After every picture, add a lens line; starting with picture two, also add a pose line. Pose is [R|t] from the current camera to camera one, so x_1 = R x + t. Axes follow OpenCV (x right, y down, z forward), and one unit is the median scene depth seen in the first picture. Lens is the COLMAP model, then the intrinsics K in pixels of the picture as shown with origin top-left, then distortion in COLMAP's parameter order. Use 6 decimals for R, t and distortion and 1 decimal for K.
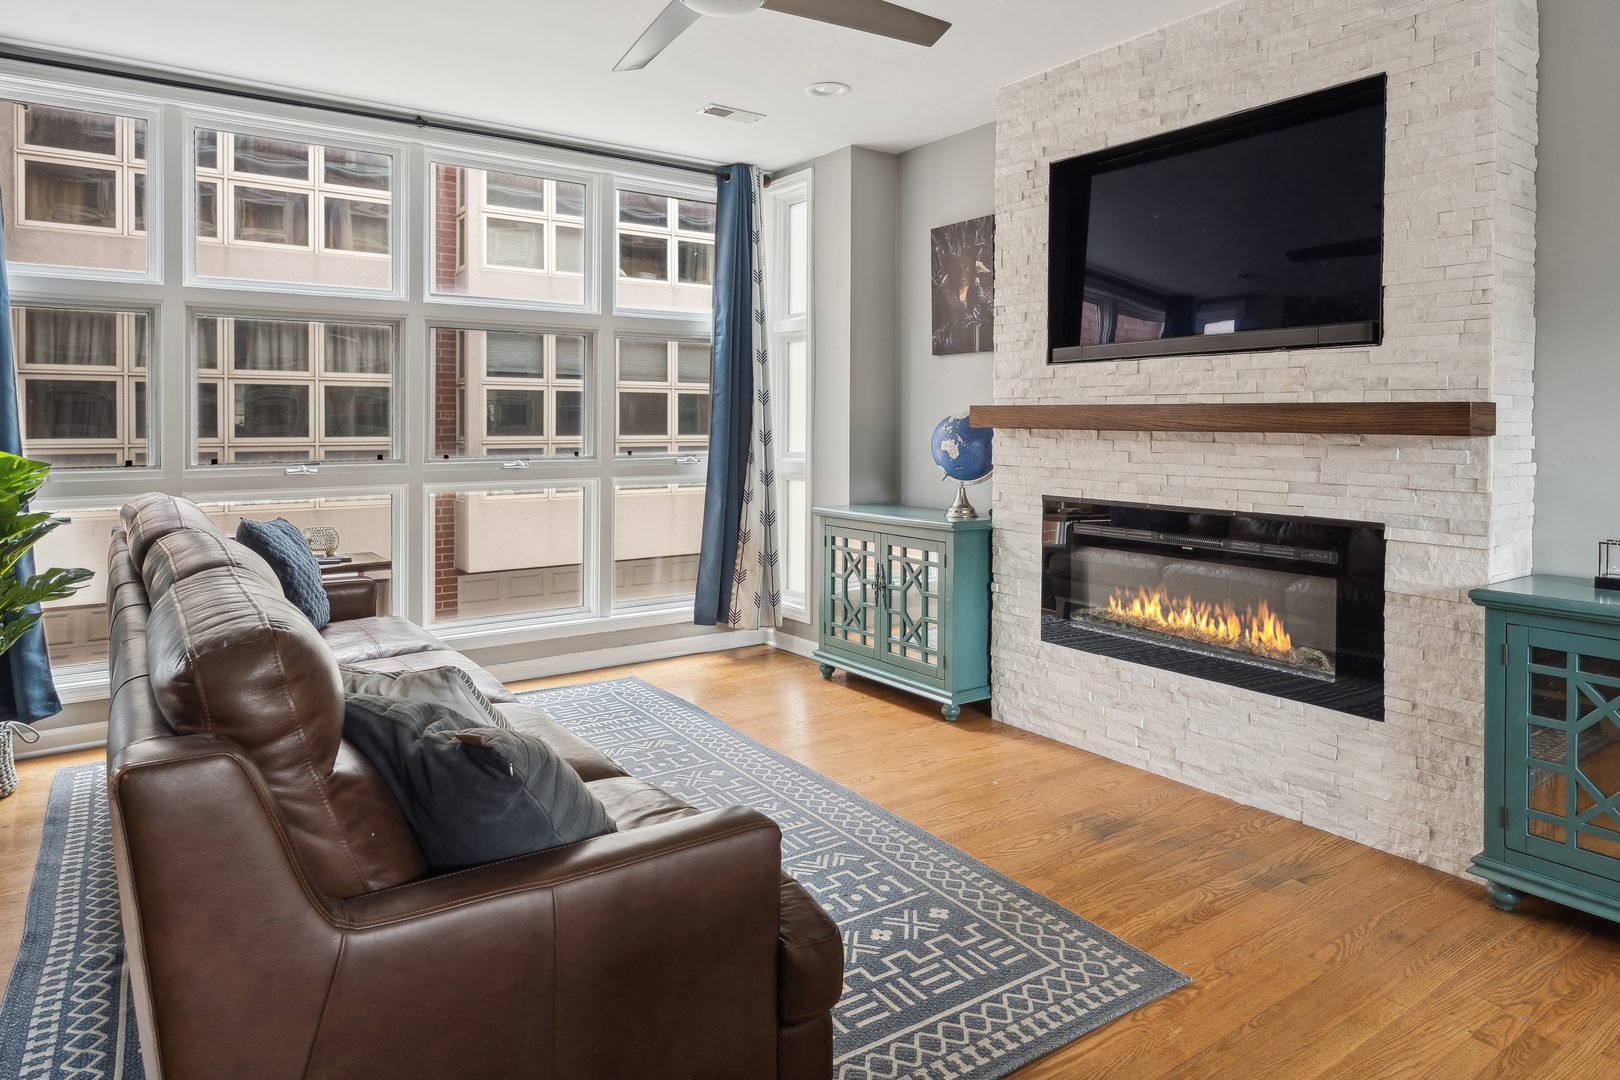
lens RADIAL K [[998.8, 0, 808.0], [0, 998.8, 421.8], [0, 0, 1]] dist [0.004918, 0.000229]
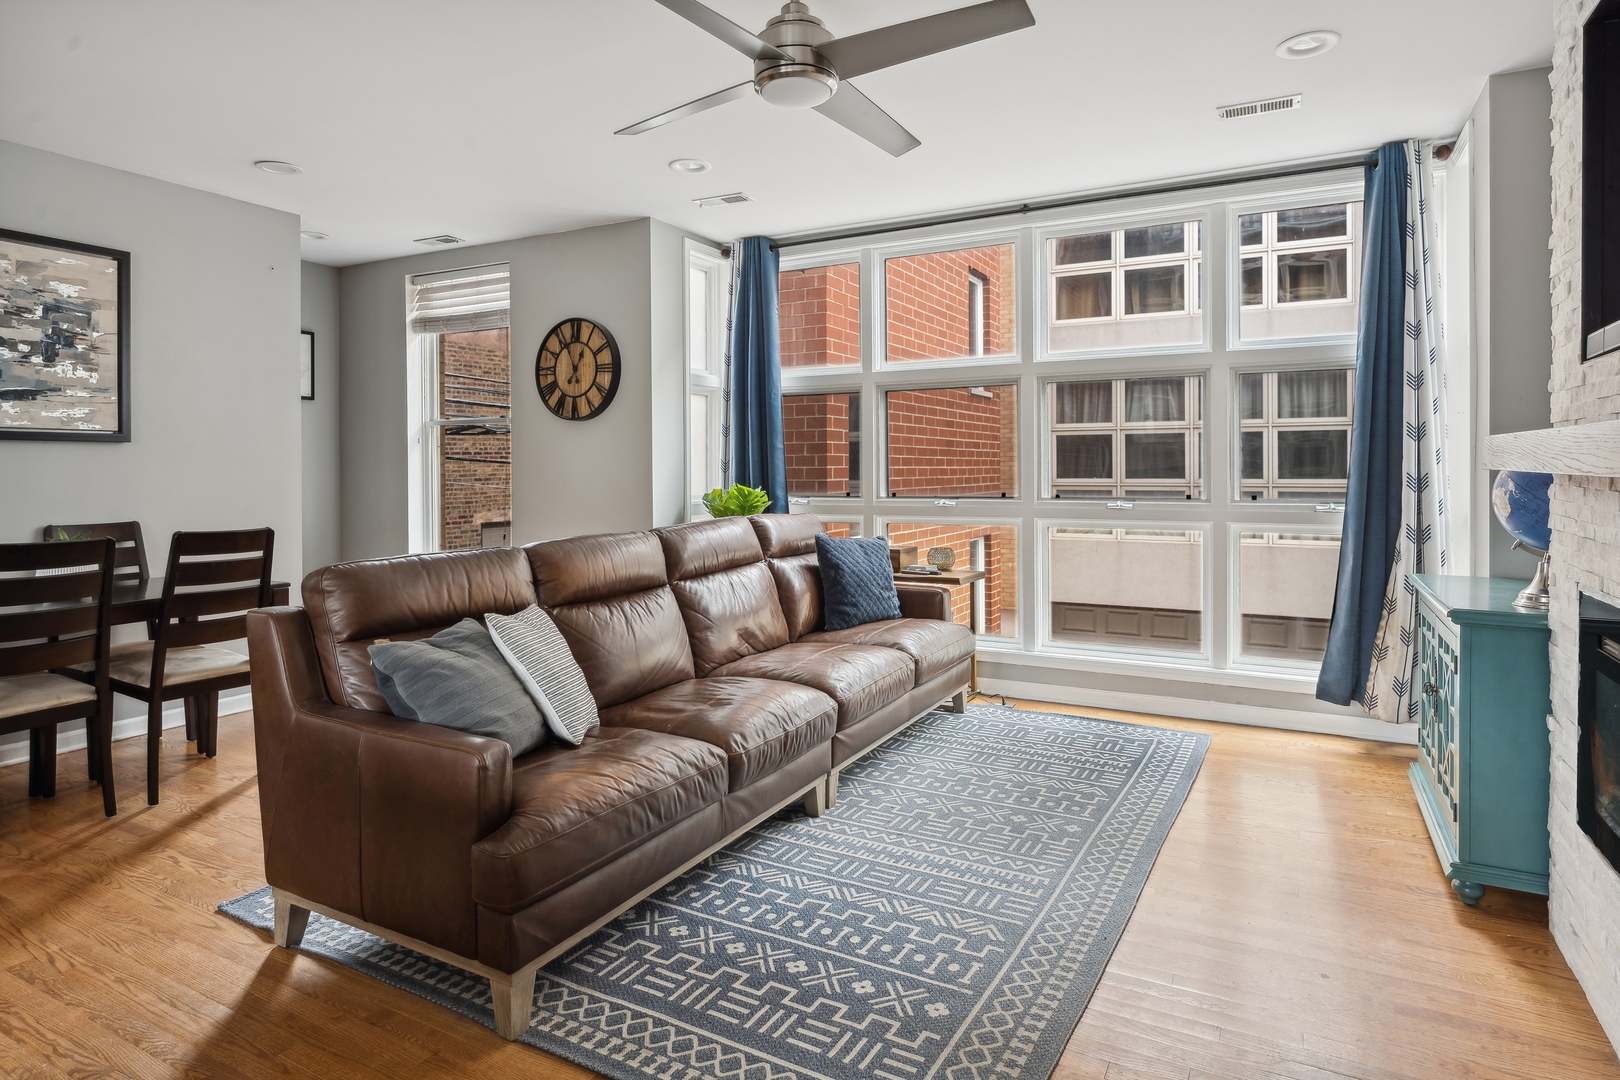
lens RADIAL K [[910.5, 0, 811.2], [0, 910.5, 480.6], [0, 0, 1]] dist [-0.019965, -0.000131]
pose [[0.442873, 0.011269, -0.896514, 0.379939], [0.004622, 0.999879, 0.014851, 0.001029], [0.896572, -0.010721, 0.442767, 0.255937]]
